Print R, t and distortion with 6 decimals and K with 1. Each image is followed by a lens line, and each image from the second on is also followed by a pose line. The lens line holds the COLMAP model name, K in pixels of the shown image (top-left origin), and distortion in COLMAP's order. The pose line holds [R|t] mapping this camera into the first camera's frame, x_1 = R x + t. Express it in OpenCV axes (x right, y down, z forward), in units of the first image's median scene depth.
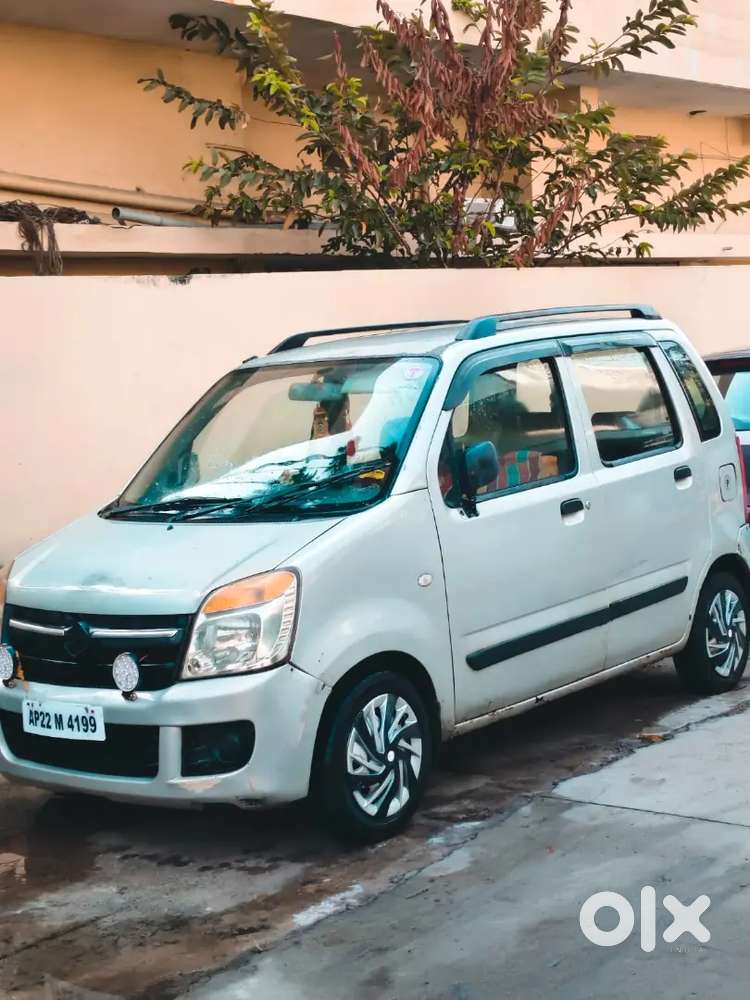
lens RADIAL K [[1522.7, 0, 375.0], [0, 1522.7, 500.0], [0, 0, 1]] dist [0.118505, -0.017579]
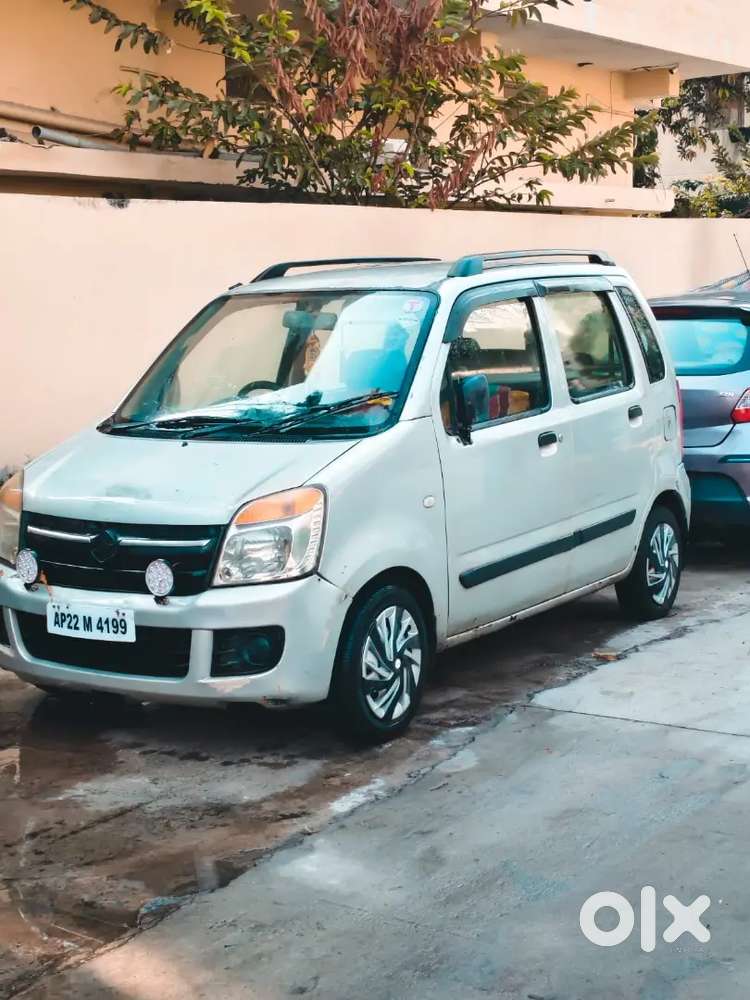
lens RADIAL K [[1525.2, 0, 343.7], [0, 1525.2, 499.6], [0, 0, 1]] dist [0.139600, -0.102154]
pose [[0.994921, 0.032445, 0.095288, -0.110041], [-0.036215, 0.998618, 0.038097, 0.010750], [-0.093920, -0.041355, 0.994720, -0.048183]]
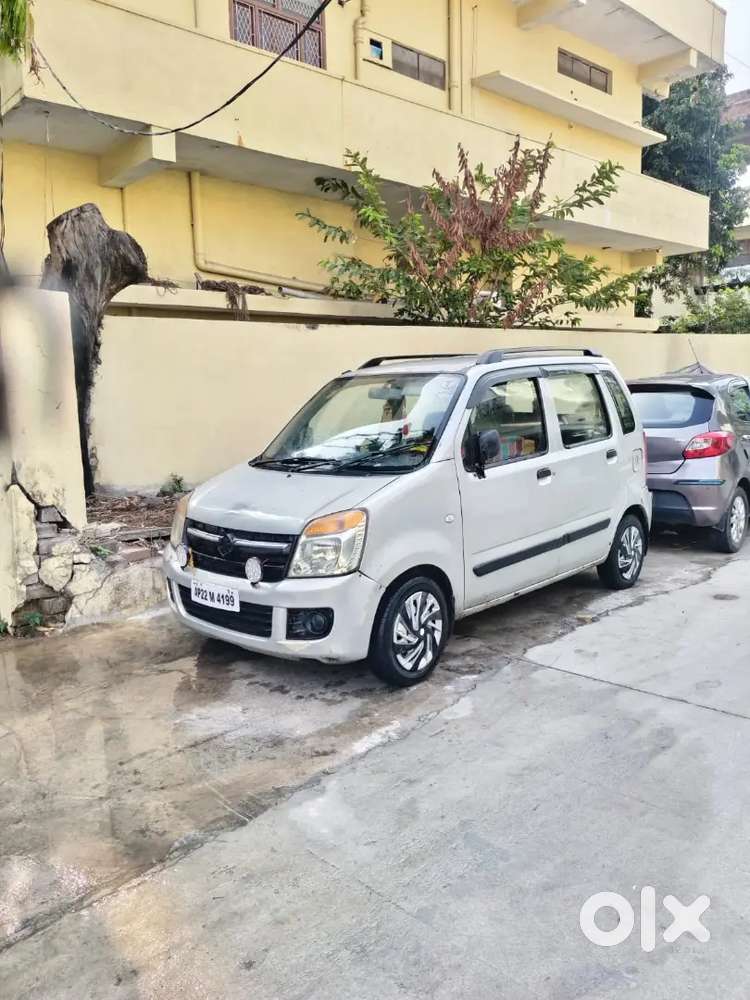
lens RADIAL K [[756.4, 0, 359.9], [0, 756.4, 494.0], [0, 0, 1]] dist [0.151056, -0.308798]
pose [[0.996358, 0.051730, -0.067781, -0.005997], [-0.047781, 0.997135, 0.058649, -0.011126], [0.070621, -0.055197, 0.995975, 0.195852]]
